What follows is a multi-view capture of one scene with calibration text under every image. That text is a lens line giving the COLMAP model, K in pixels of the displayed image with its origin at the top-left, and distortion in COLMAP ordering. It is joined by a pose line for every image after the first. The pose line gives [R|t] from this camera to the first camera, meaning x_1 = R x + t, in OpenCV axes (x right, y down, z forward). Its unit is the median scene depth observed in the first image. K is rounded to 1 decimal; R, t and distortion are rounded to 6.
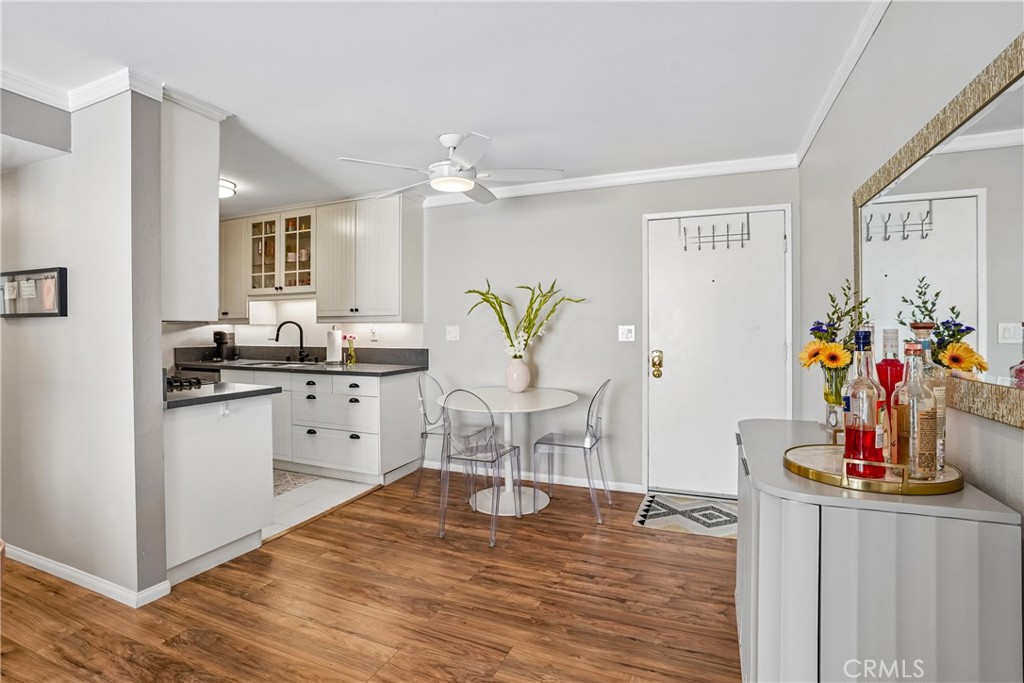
lens RADIAL K [[490.2, 0, 514.9], [0, 490.2, 325.6], [0, 0, 1]] dist [-0.053554, 0.000523]
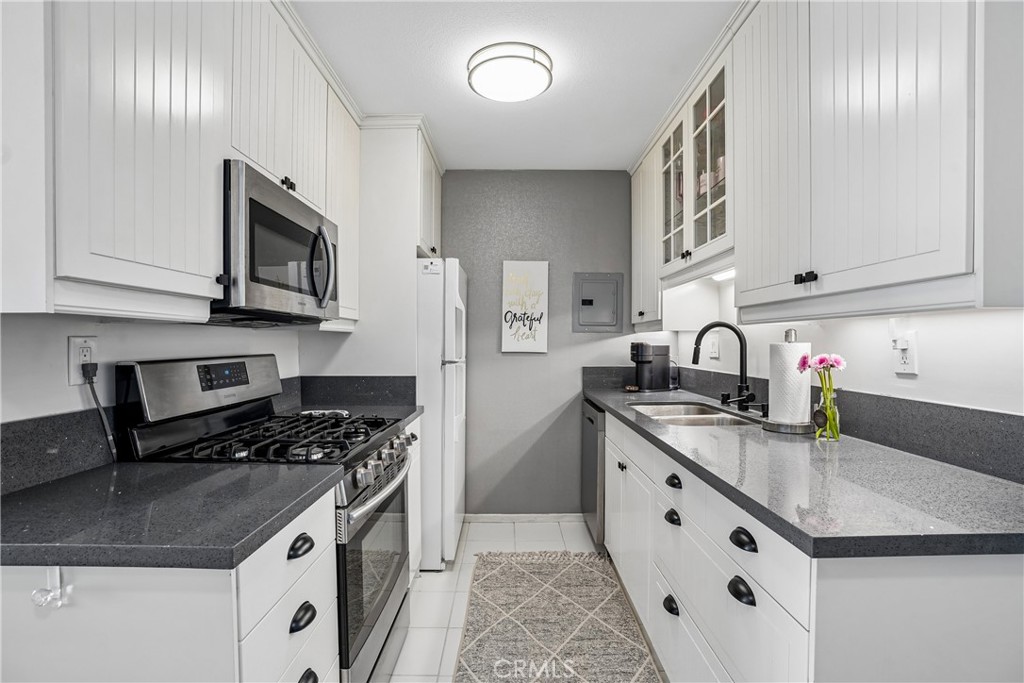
lens RADIAL K [[487.7, 0, 512.1], [0, 487.7, 345.8], [0, 0, 1]] dist [-0.044289, 0.000981]
pose [[0.391527, 0.008937, -0.920123, -0.112487], [0.008205, 0.999879, 0.013203, 0.006483], [0.920130, -0.012719, 0.391407, 0.671293]]
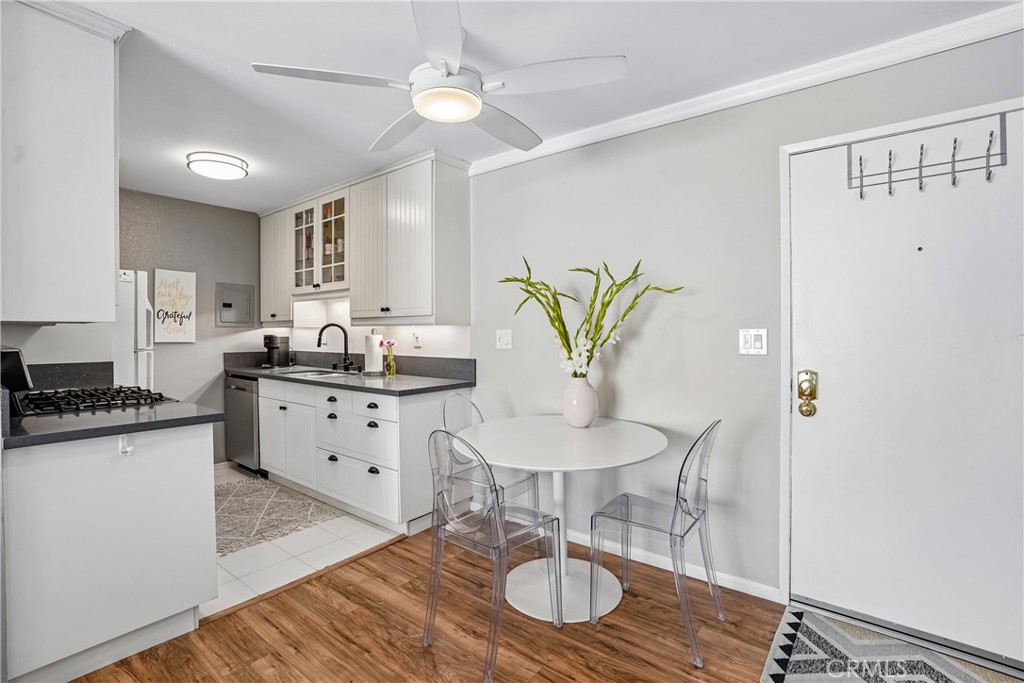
lens RADIAL K [[480.6, 0, 504.6], [0, 480.6, 335.1], [0, 0, 1]] dist [-0.039943, 0.001681]
pose [[0.959983, 0.002462, -0.280049, 0.077614], [0.001519, 0.999901, 0.013996, -0.000292], [0.280056, -0.013861, 0.959884, 0.281598]]
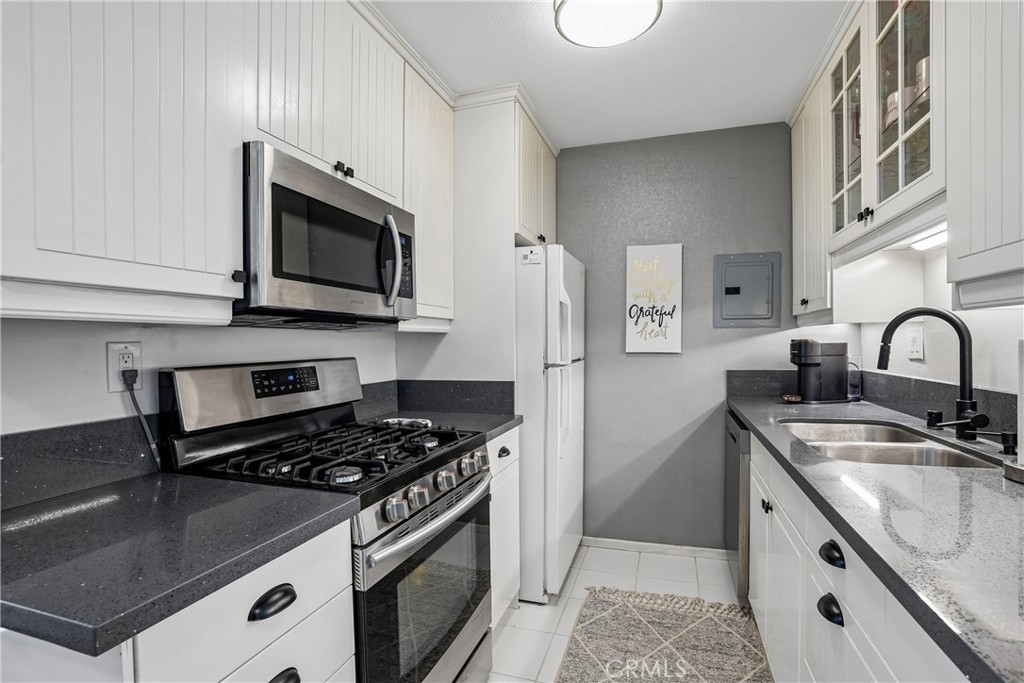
lens RADIAL K [[490.2, 0, 511.8], [0, 490.2, 348.3], [0, 0, 1]] dist [-0.062918, 0.028059]
pose [[0.080156, 0.013375, -0.996693, -0.177423], [0.022540, 0.999630, 0.015227, 0.006901], [0.996527, -0.023686, 0.079824, 0.748290]]
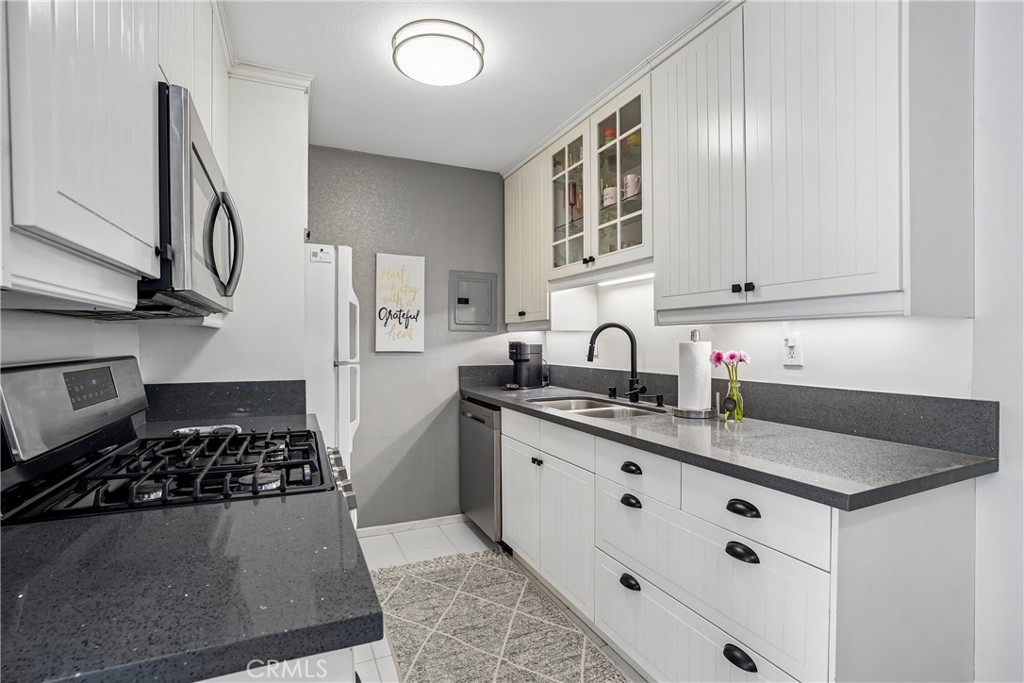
lens RADIAL K [[490.2, 0, 511.8], [0, 490.2, 348.3], [0, 0, 1]] dist [-0.062918, 0.028059]
pose [[0.734758, 0.012014, -0.678223, -0.196425], [0.003266, 0.999769, 0.021248, 0.006919], [0.678321, -0.017827, 0.734549, 0.572820]]
